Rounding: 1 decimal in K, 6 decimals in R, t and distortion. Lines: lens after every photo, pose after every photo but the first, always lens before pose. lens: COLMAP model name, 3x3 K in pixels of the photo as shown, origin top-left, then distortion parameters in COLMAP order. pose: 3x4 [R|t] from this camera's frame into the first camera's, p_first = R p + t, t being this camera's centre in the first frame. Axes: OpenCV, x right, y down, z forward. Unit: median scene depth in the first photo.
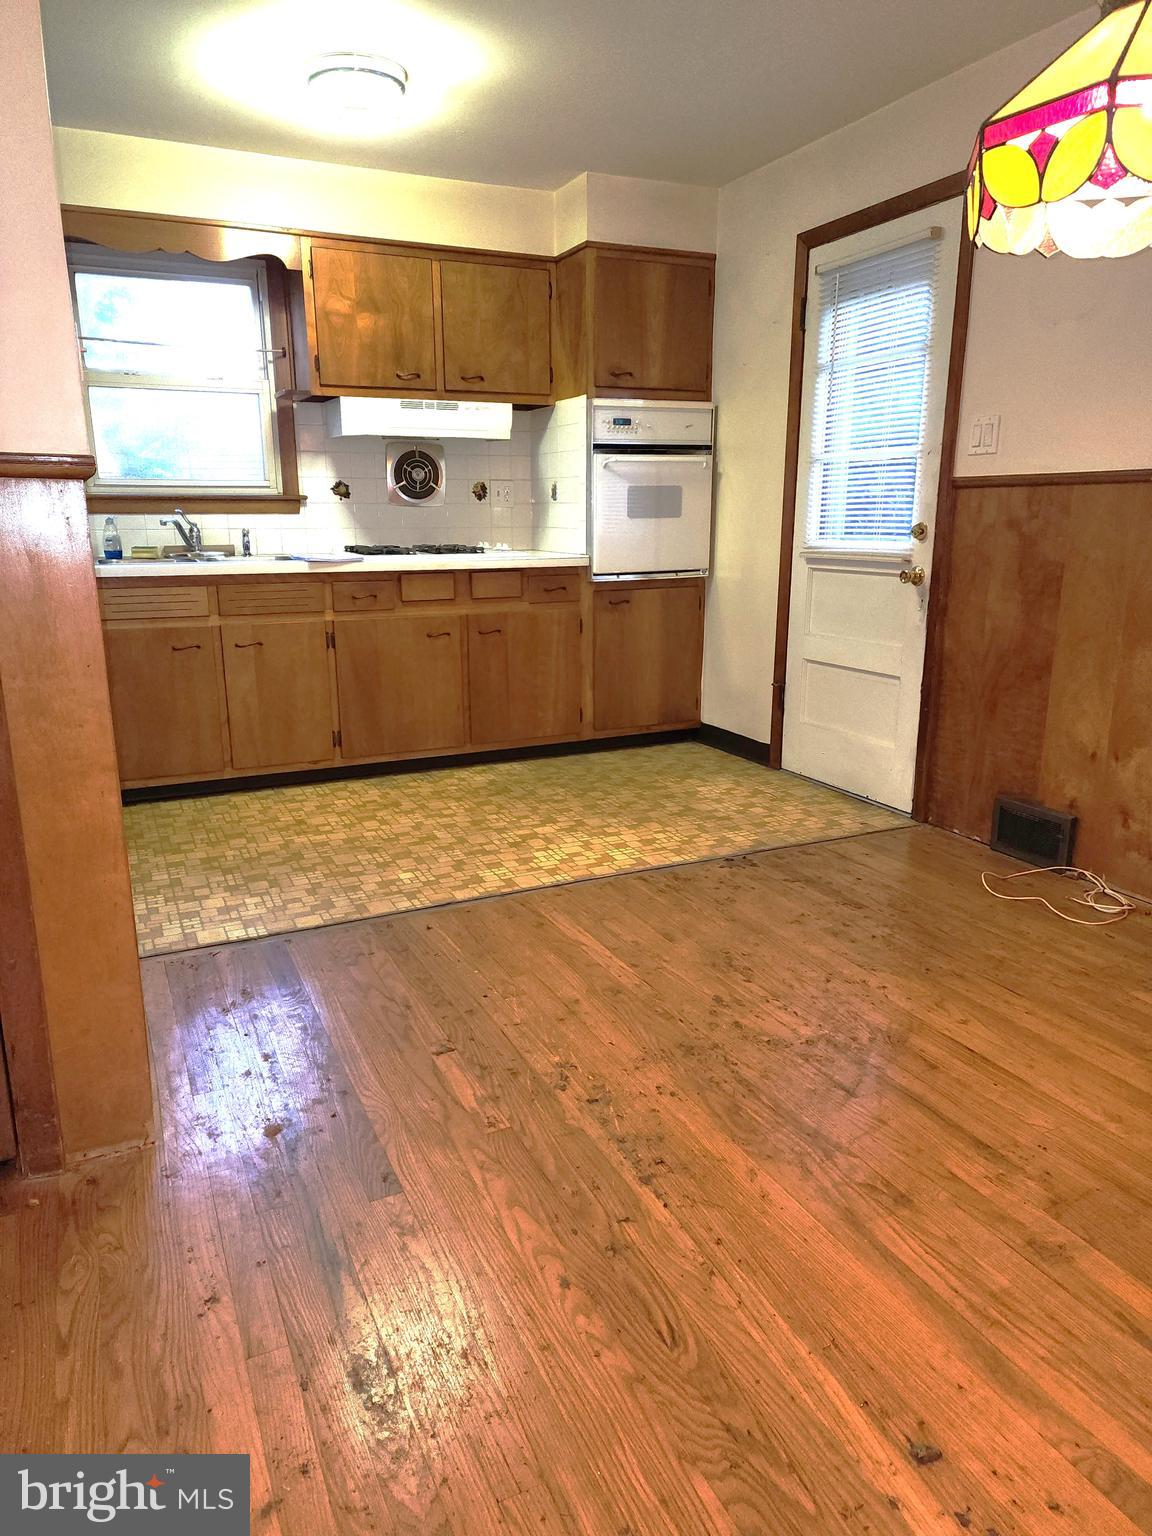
lens RADIAL K [[1019.4, 0, 576.0], [0, 1019.4, 768.0], [0, 0, 1]] dist [0.109454, -0.166117]
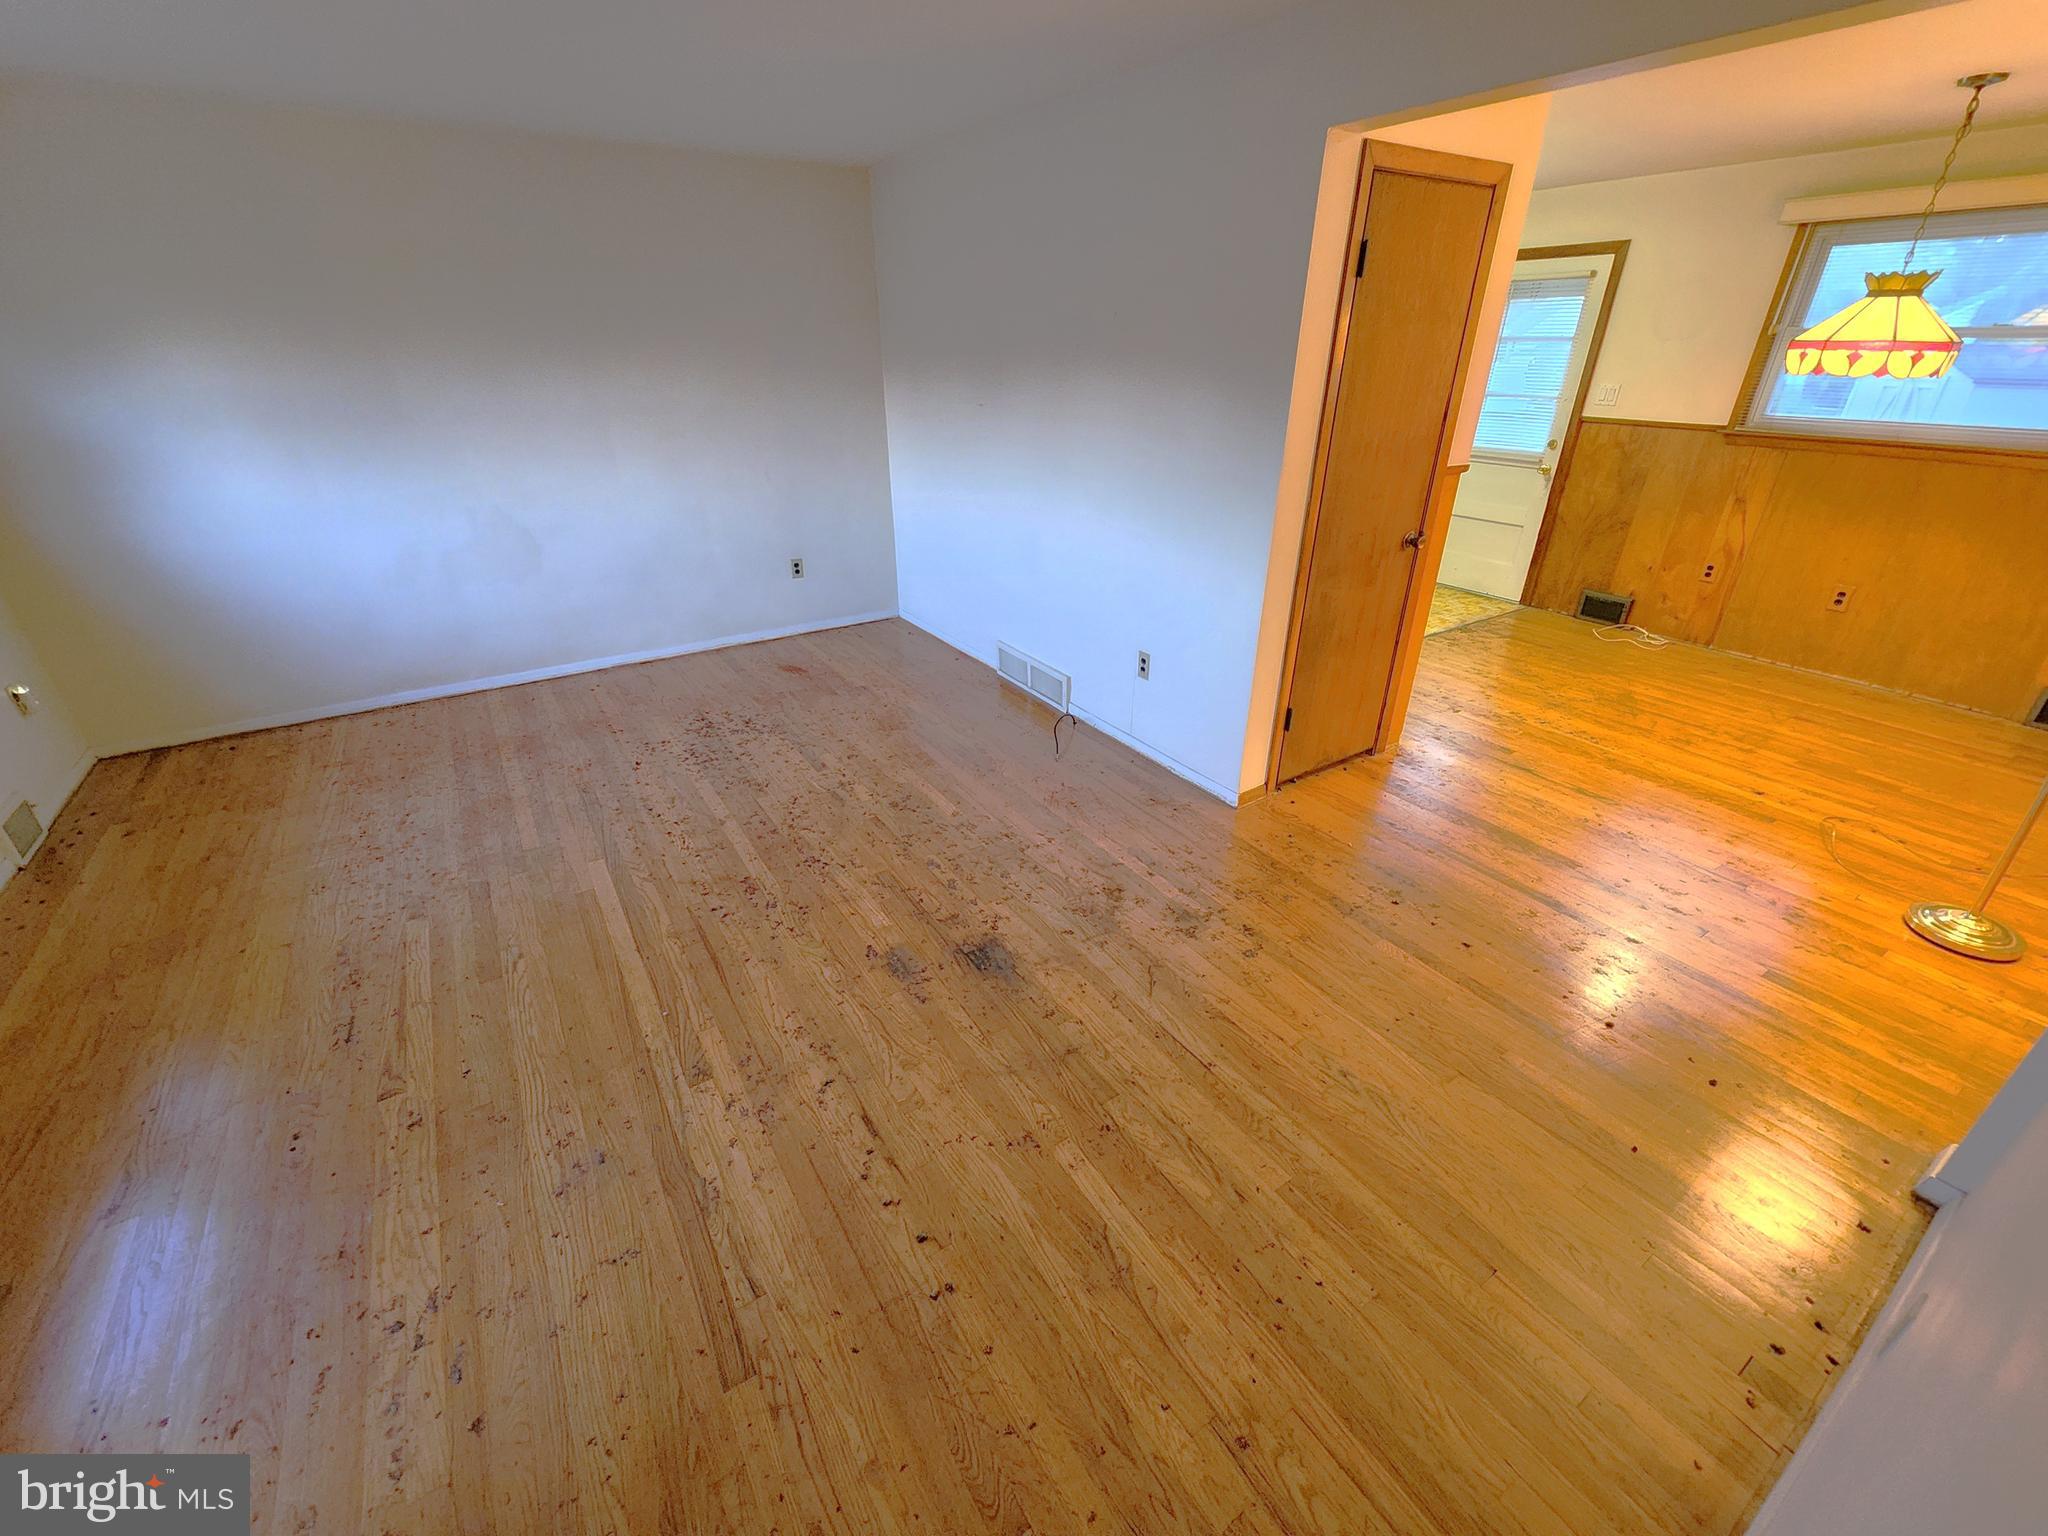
lens RADIAL K [[840.9, 0, 1024.0], [0, 840.9, 768.0], [0, 0, 1]] dist [-0.000027, 0.000547]
pose [[0.990948, -0.059613, 0.120284, -0.765826], [0.031521, 0.974271, 0.223165, -0.030555], [-0.130493, -0.217354, 0.967331, -0.422356]]
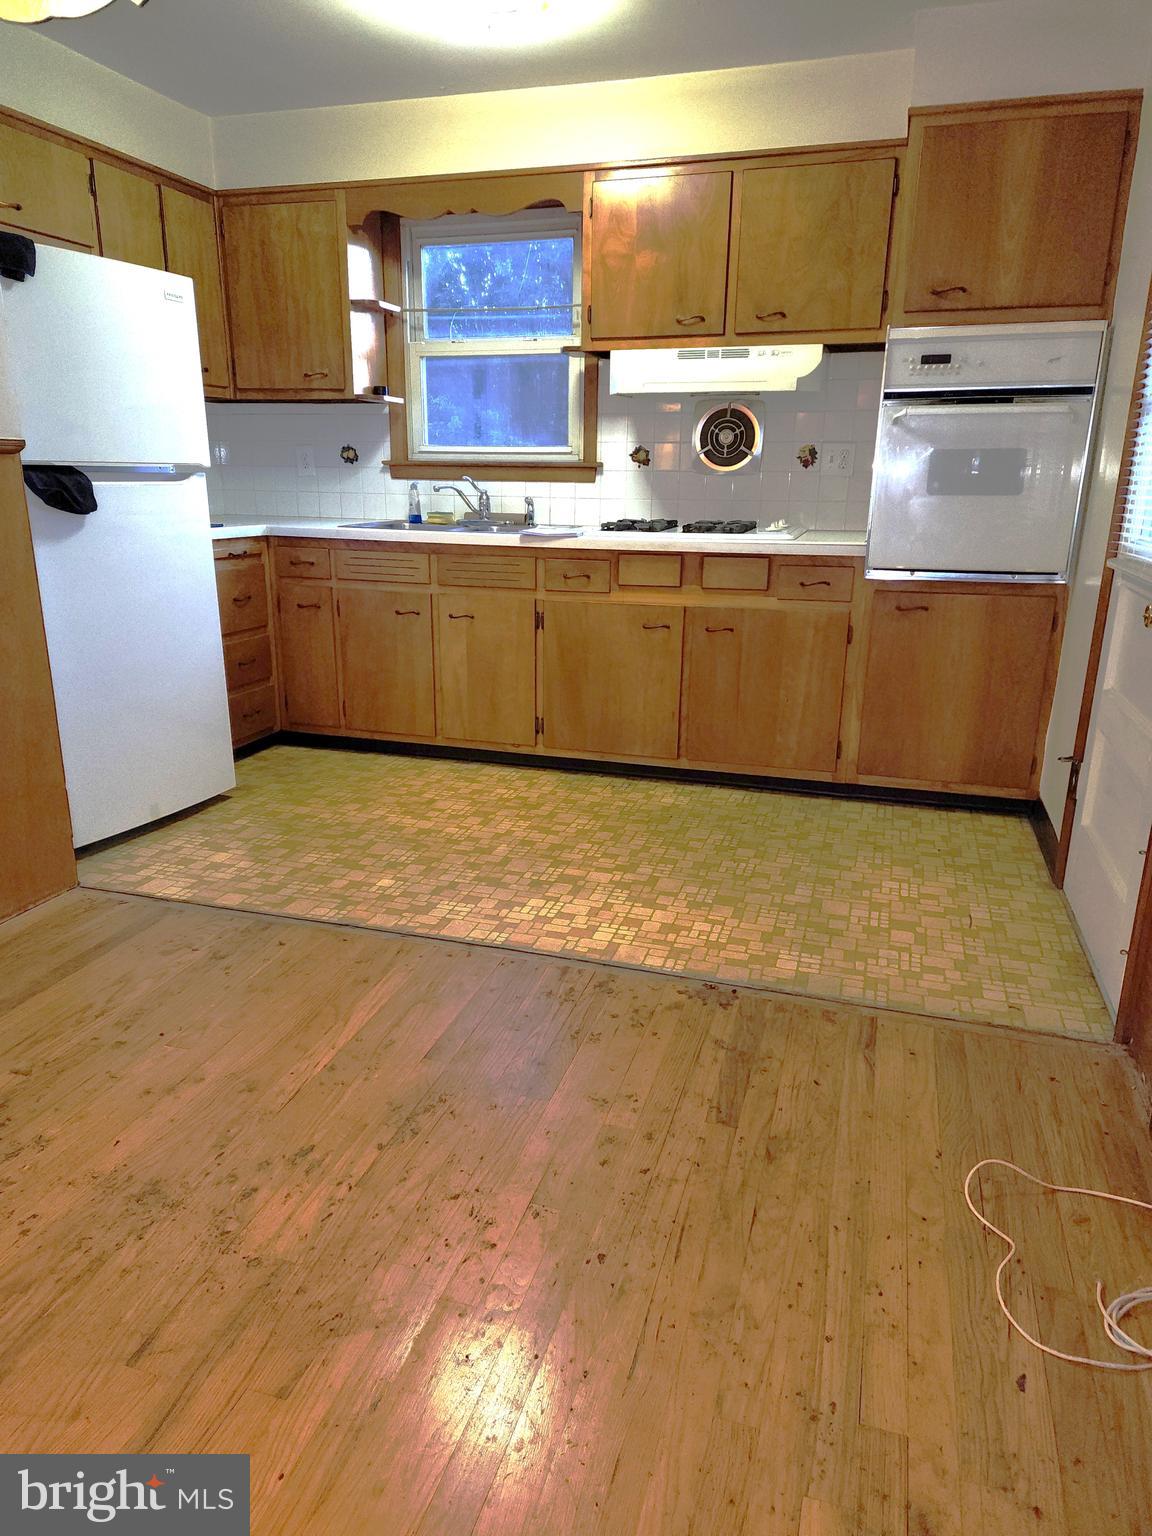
lens RADIAL K [[1031.4, 0, 576.0], [0, 1031.4, 768.0], [0, 0, 1]] dist [0.113005, -0.117353]
pose [[0.734596, 0.200590, -0.648176, 0.458103], [-0.179123, 0.978743, 0.099885, -0.100664], [0.654434, 0.042728, 0.754911, 0.344896]]
